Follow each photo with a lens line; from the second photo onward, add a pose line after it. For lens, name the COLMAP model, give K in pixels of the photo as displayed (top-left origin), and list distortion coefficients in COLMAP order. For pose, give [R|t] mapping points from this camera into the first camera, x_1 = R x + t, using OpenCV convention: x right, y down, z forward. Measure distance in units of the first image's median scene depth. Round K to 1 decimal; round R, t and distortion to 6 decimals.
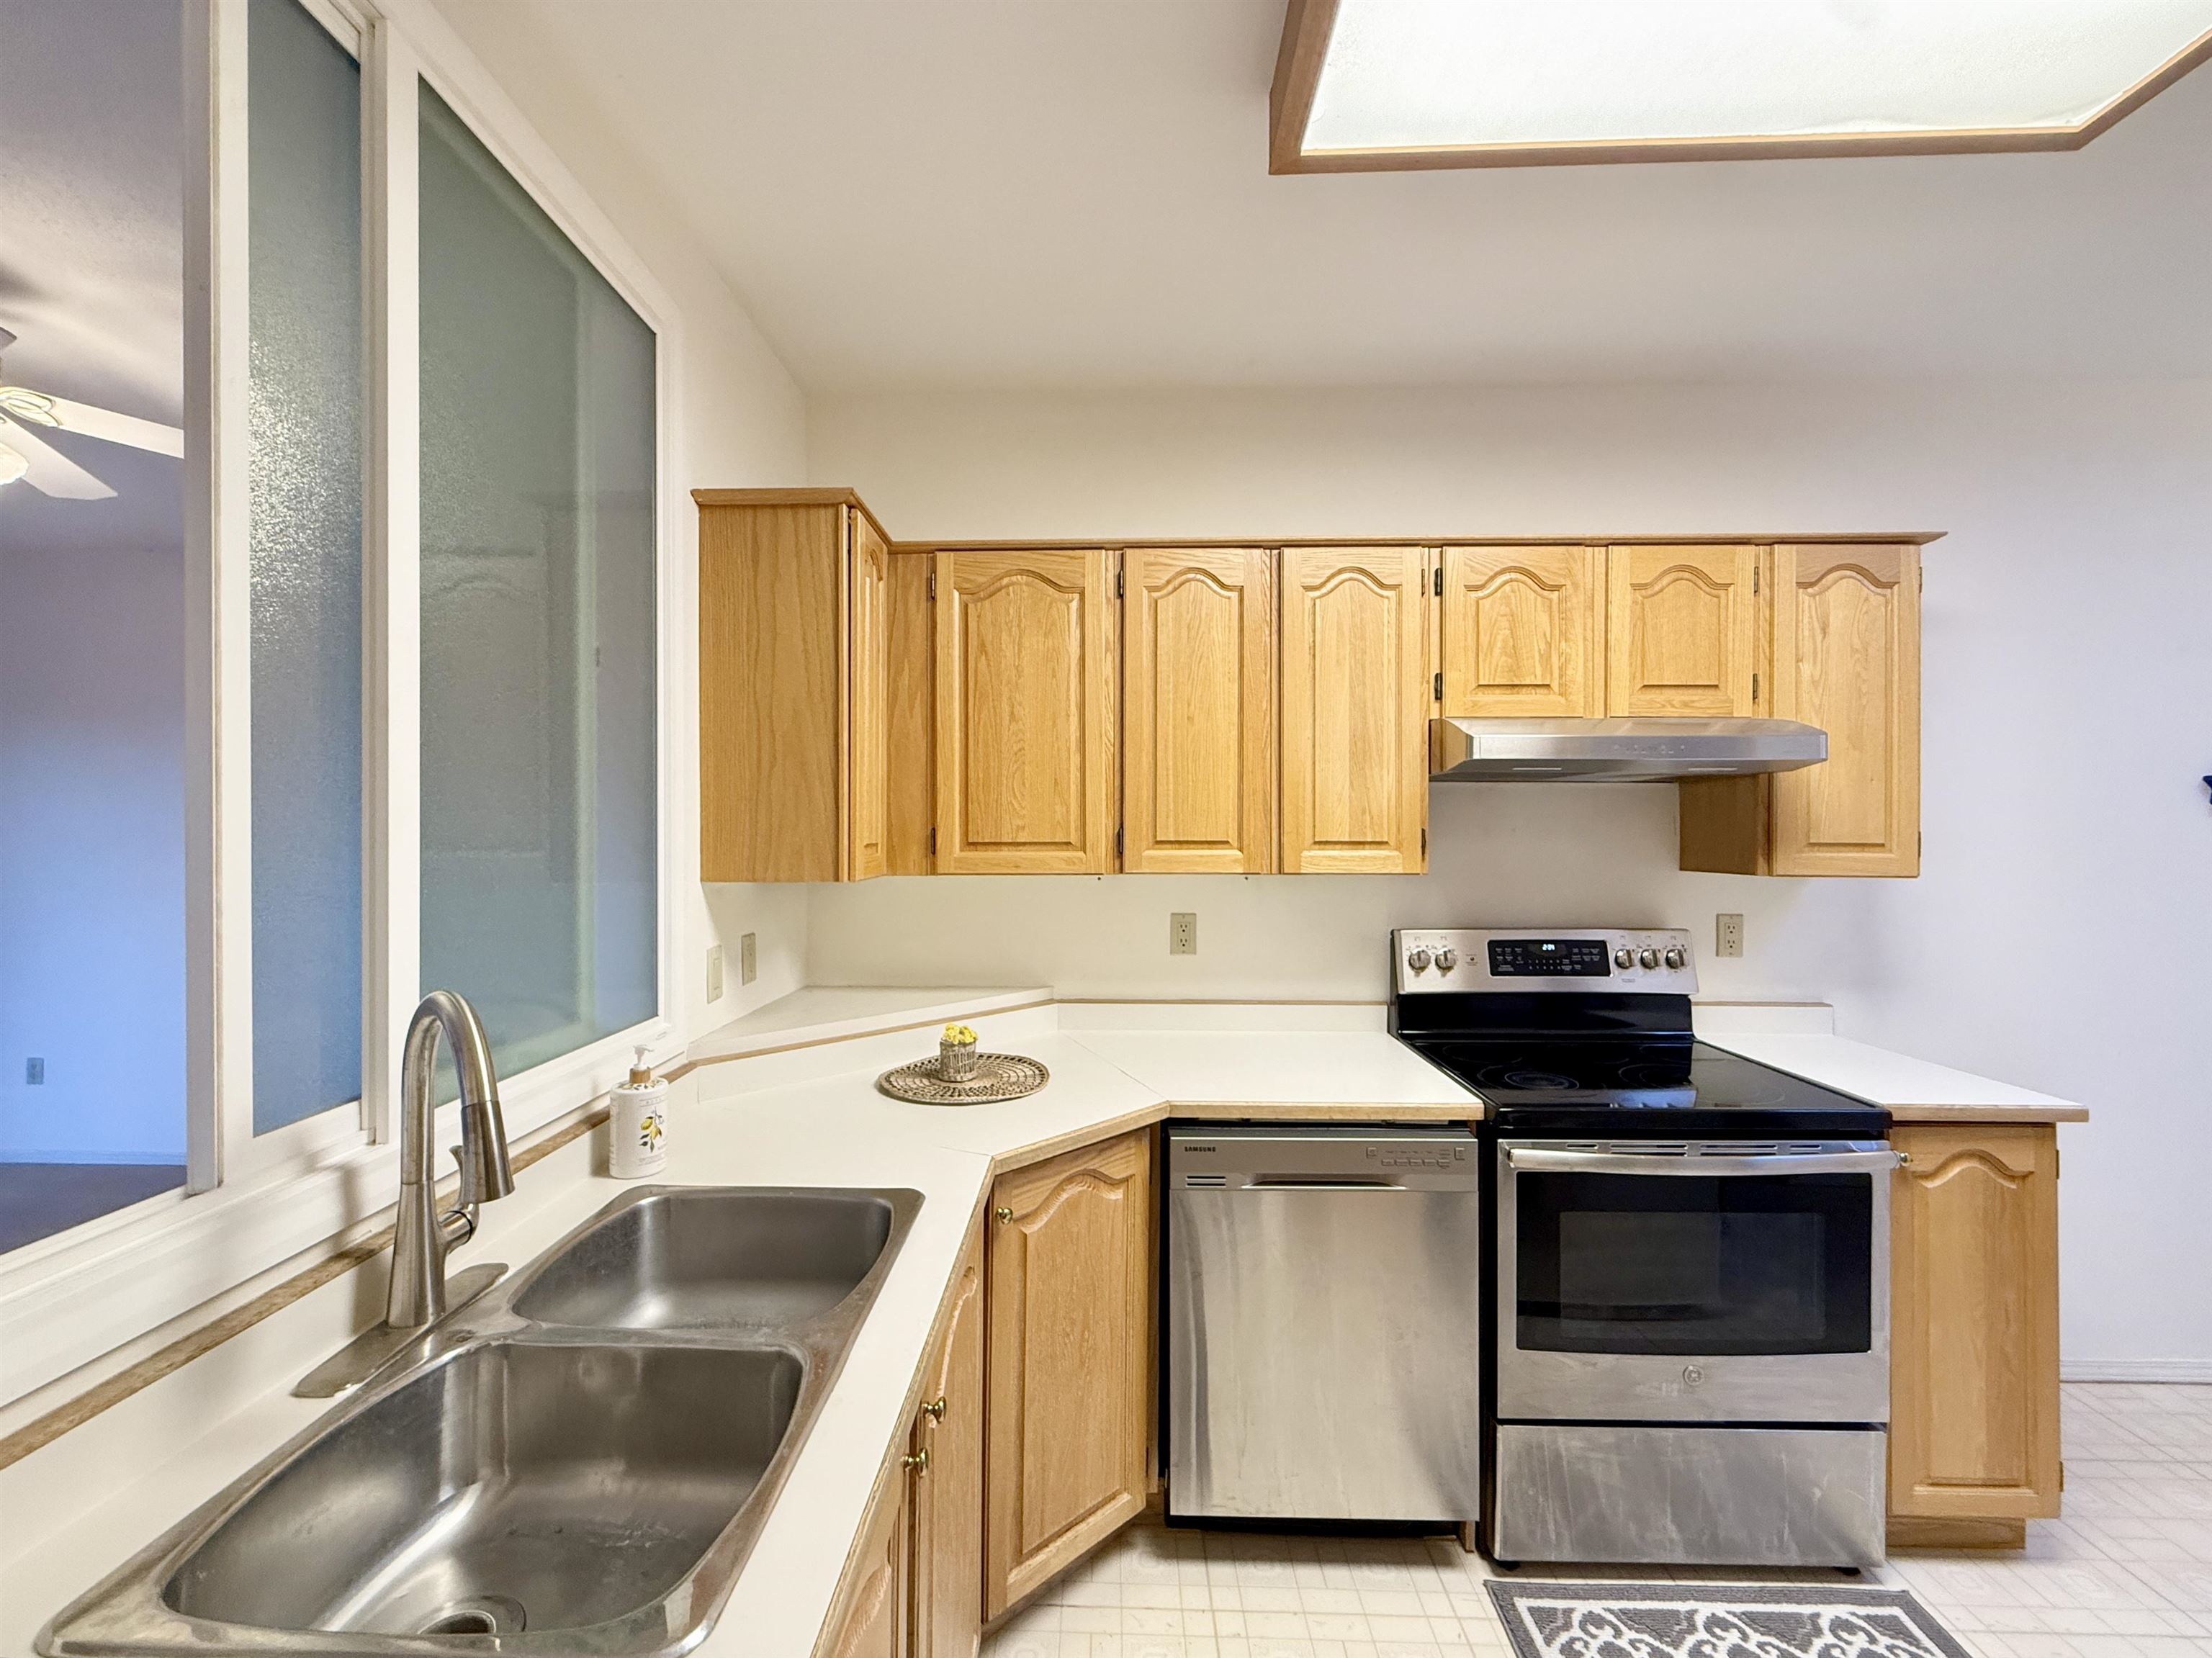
lens RADIAL K [[898.7, 0, 1106.0], [0, 898.7, 829.0], [0, 0, 1]] dist [-0.001017, 0.000202]
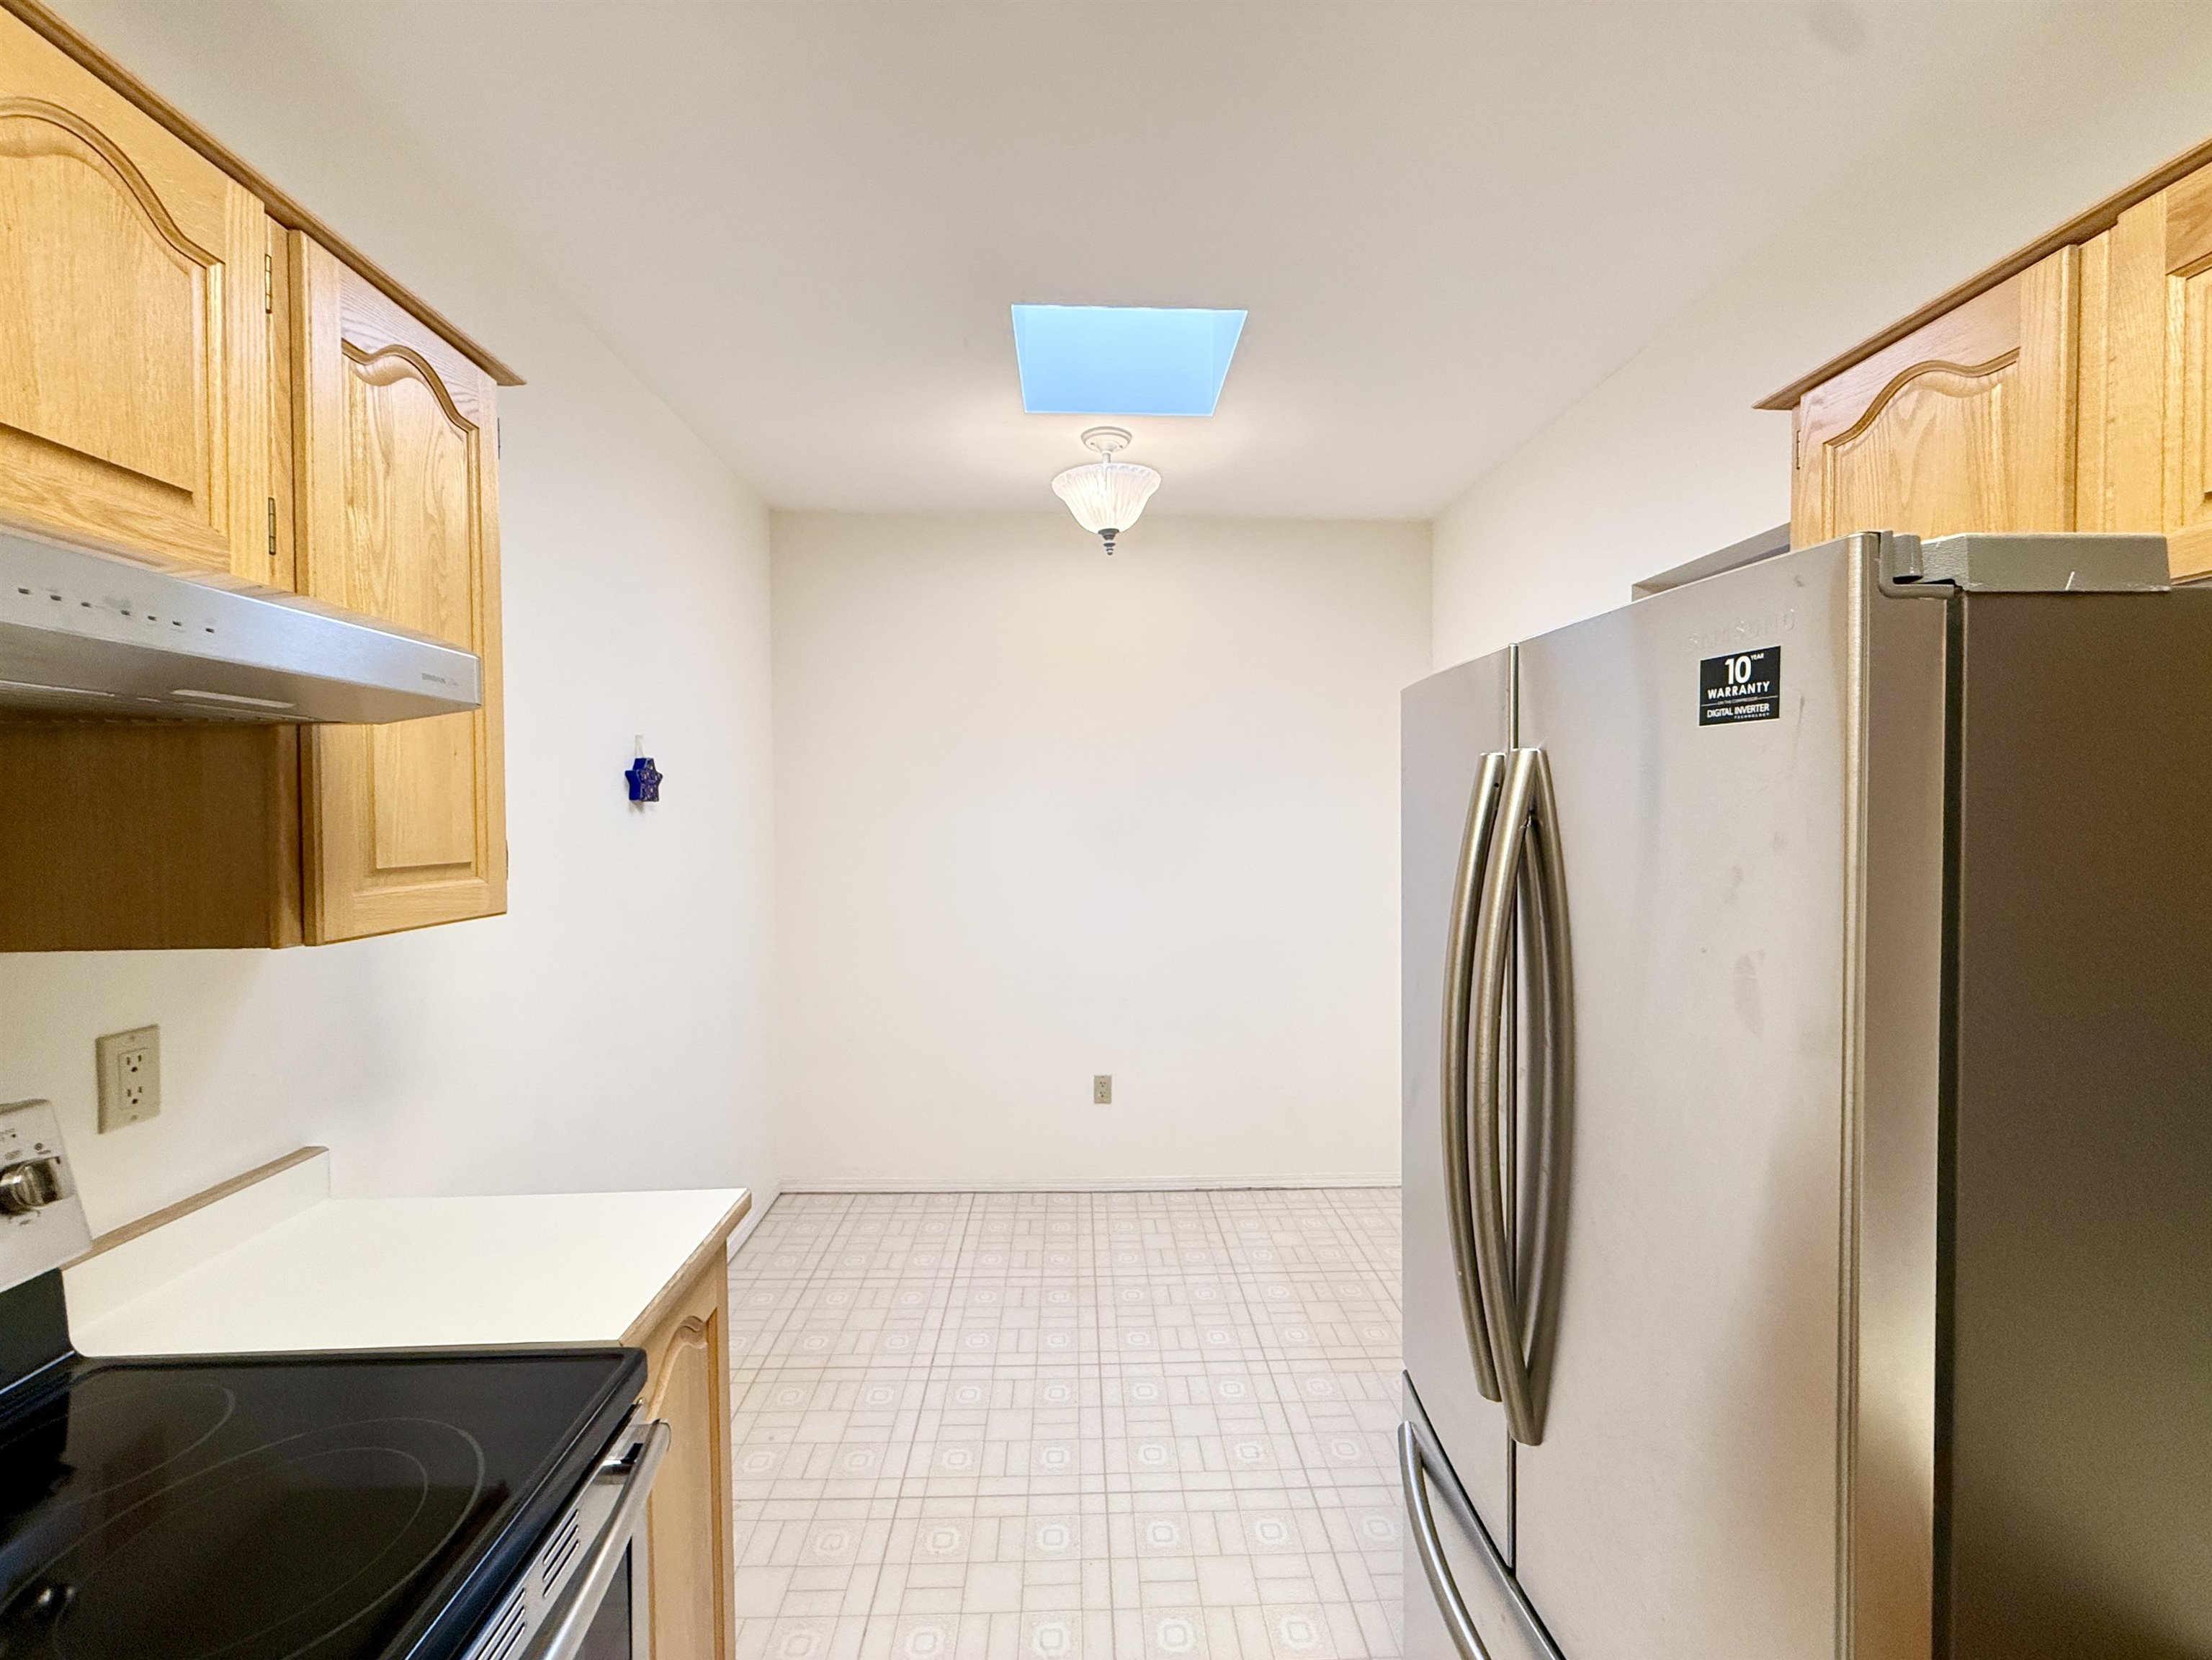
lens RADIAL K [[898.9, 0, 1106.0], [0, 898.9, 830.0], [0, 0, 1]] dist [-0.001017, 0.000202]
pose [[-0.046294, -0.018133, 0.998763, 0.255229], [0.005445, 0.999816, 0.018404, -0.013528], [-0.998913, 0.006291, -0.046187, 0.607044]]
